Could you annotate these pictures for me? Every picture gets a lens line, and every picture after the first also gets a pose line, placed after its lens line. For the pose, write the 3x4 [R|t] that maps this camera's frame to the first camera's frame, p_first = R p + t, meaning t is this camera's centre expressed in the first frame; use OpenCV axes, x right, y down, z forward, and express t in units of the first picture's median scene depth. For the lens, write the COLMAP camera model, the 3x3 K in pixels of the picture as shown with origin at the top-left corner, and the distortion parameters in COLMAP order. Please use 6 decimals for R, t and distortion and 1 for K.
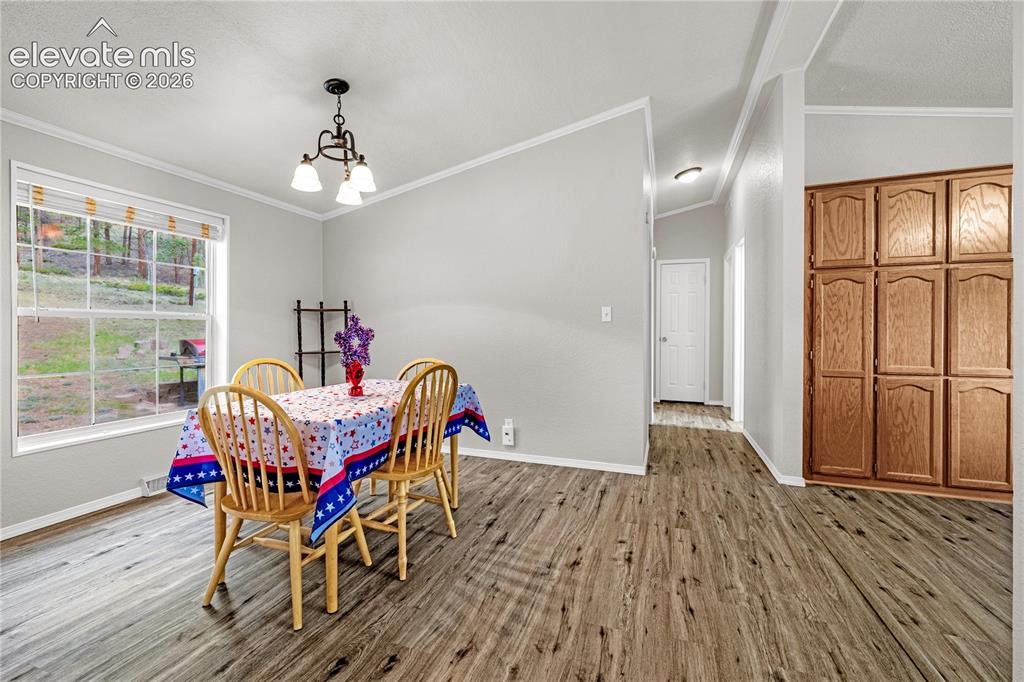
lens RADIAL K [[436.8, 0, 501.5], [0, 436.8, 330.7], [0, 0, 1]] dist [-0.000815, 0.000026]
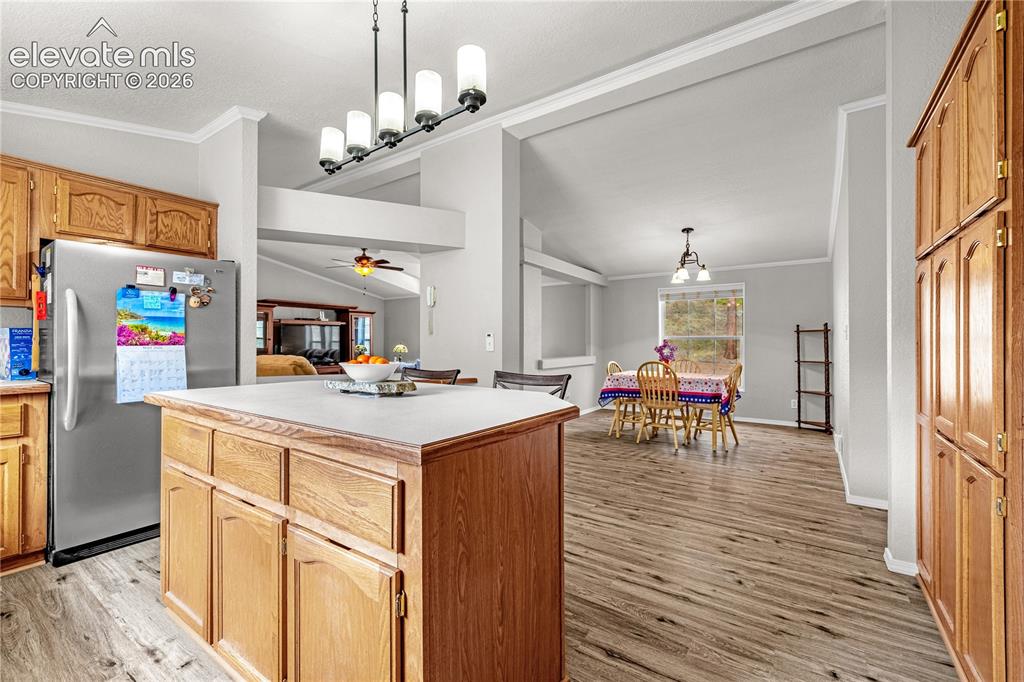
lens RADIAL K [[436.8, 0, 506.7], [0, 436.8, 338.8], [0, 0, 1]] dist [-0.000815, 0.000026]
pose [[-0.251573, -0.004263, -0.967829, 1.875351], [-0.001872, 0.999991, -0.003918, -0.025504], [0.967836, 0.000826, -0.251579, 0.686278]]
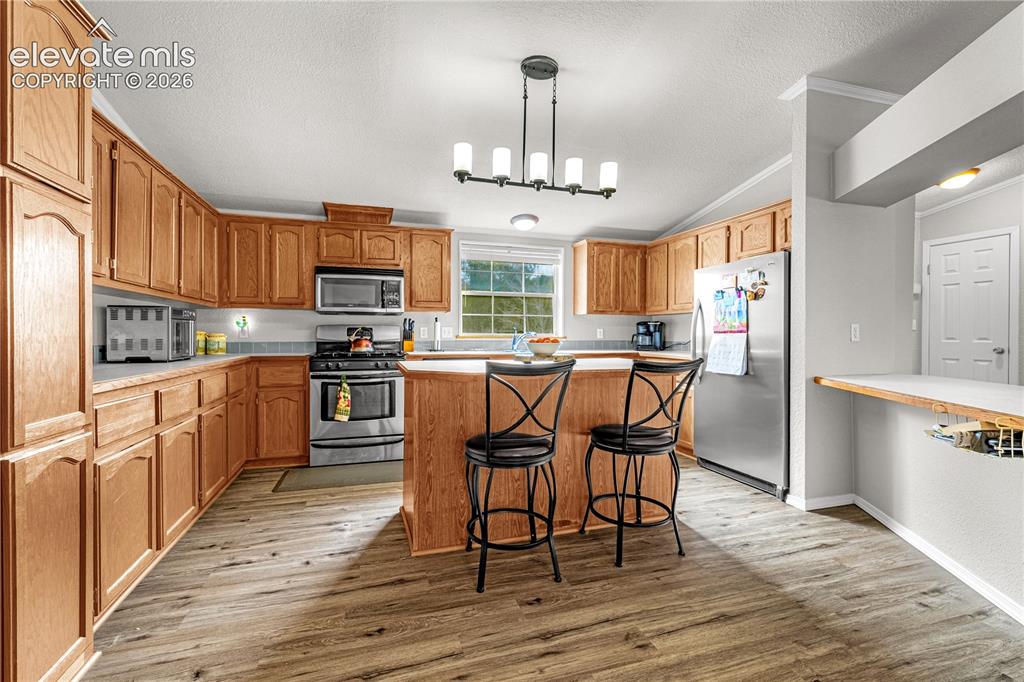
lens RADIAL K [[436.8, 0, 506.3], [0, 436.8, 340.5], [0, 0, 1]] dist [-0.000815, 0.000026]
pose [[-0.610162, -0.003491, 0.792269, 0.465650], [0.003011, 0.999973, 0.006725, -0.001524], [-0.792271, 0.006489, -0.610135, 1.002447]]
